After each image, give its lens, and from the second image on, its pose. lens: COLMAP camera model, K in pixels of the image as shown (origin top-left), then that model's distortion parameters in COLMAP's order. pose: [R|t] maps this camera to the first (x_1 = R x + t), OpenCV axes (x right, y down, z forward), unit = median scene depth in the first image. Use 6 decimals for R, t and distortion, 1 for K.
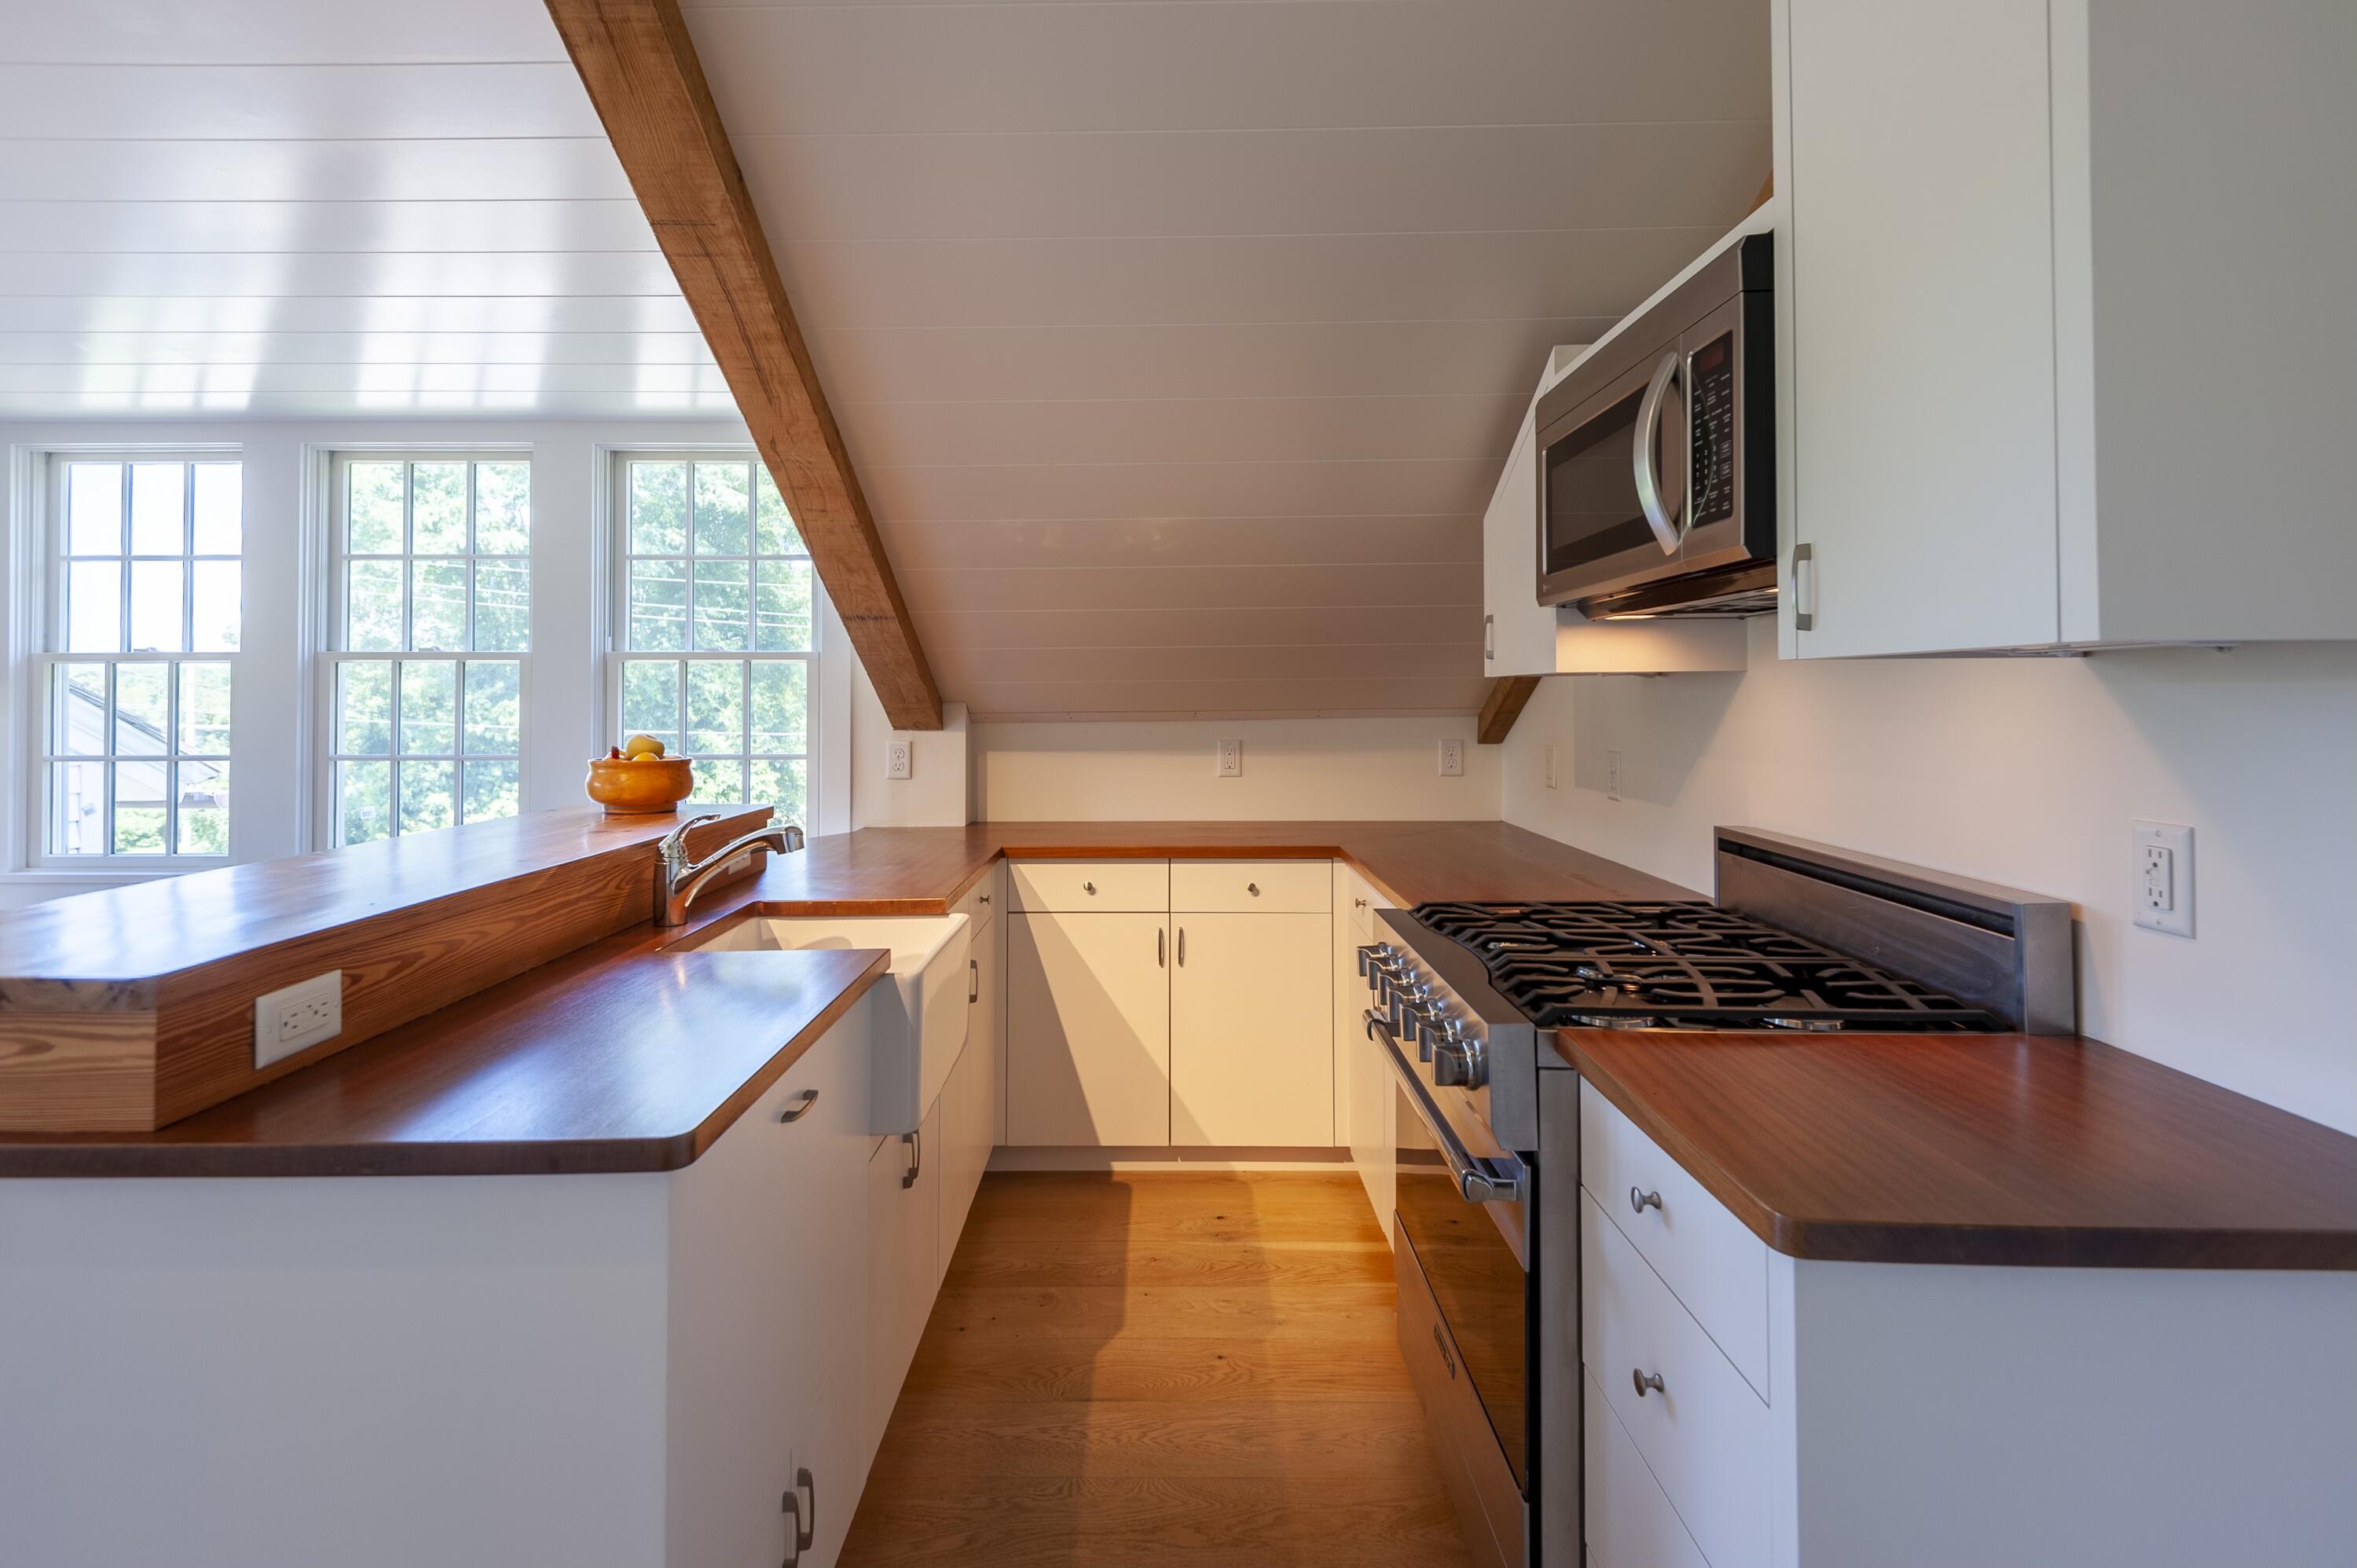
lens RADIAL K [[1078.2, 0, 1255.6], [0, 1078.2, 702.0], [0, 0, 1]] dist [0.028065, -0.010113]
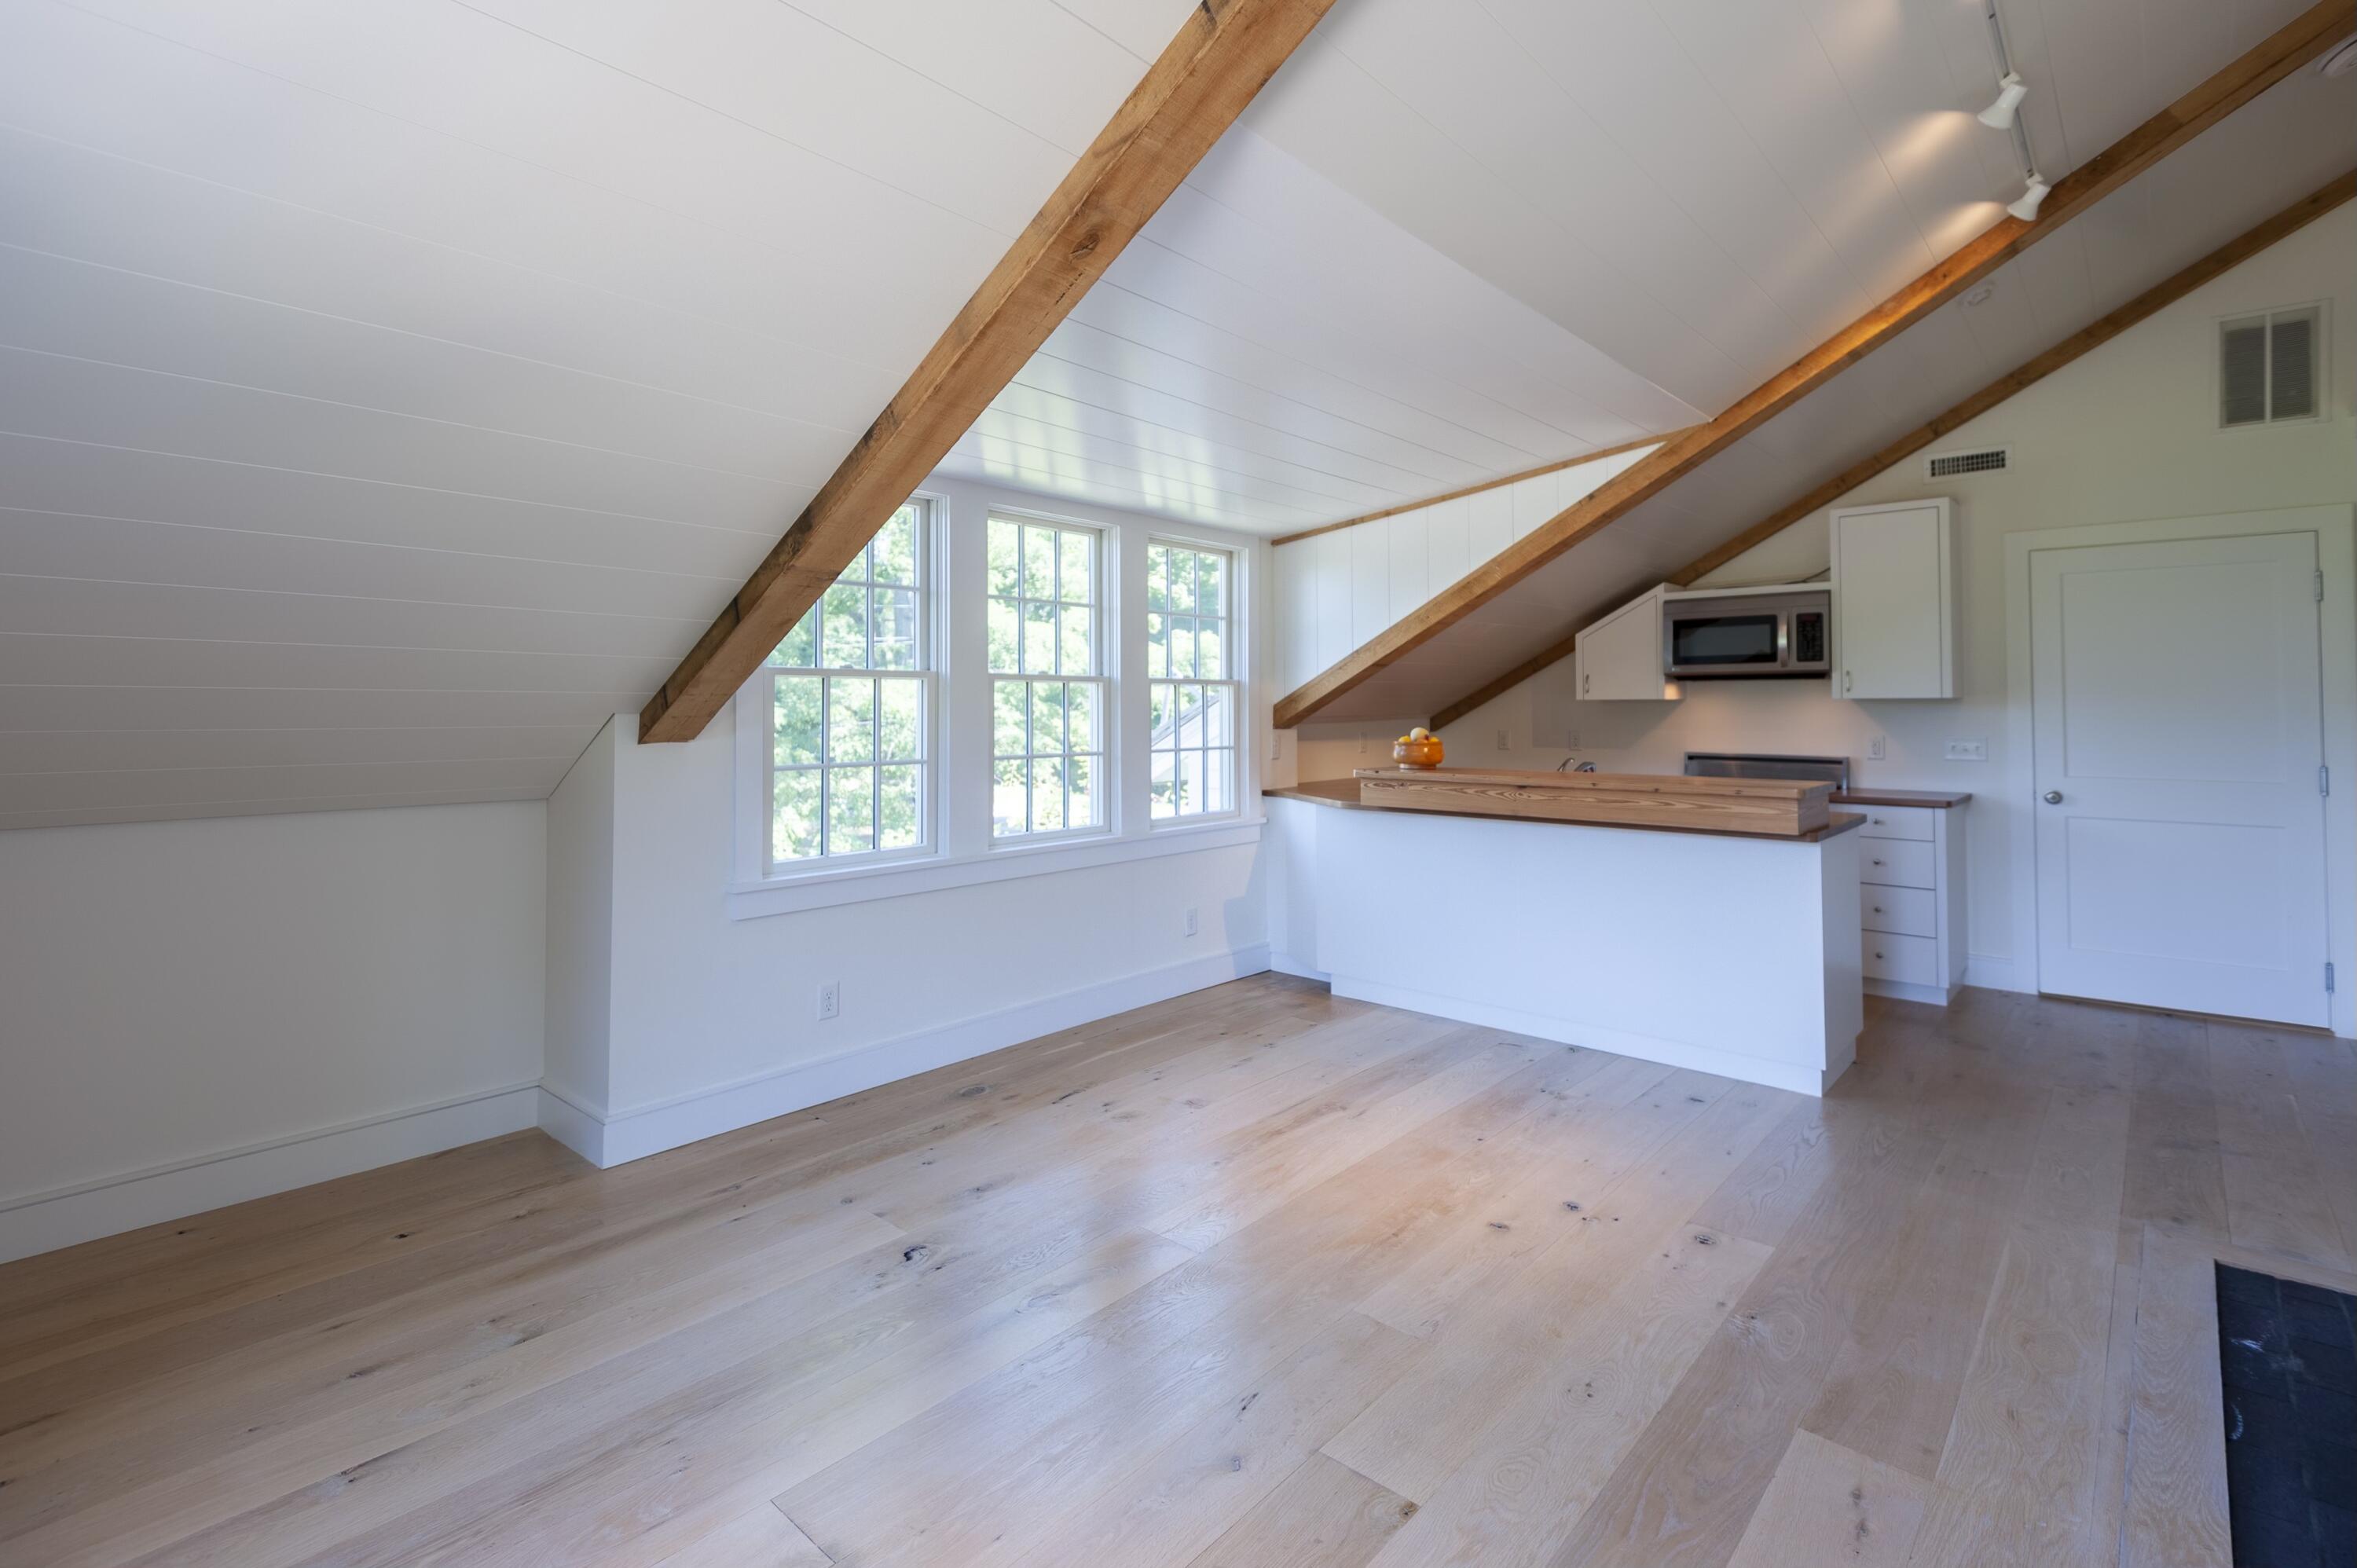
lens RADIAL K [[1078.2, 0, 1139.3], [0, 1078.2, 678.3], [0, 0, 1]] dist [0.028065, -0.010113]
pose [[0.689130, 0.018297, 0.724407, -1.834735], [0.004259, 0.999562, -0.029299, -0.002723], [-0.724626, 0.023276, 0.688750, 0.044507]]
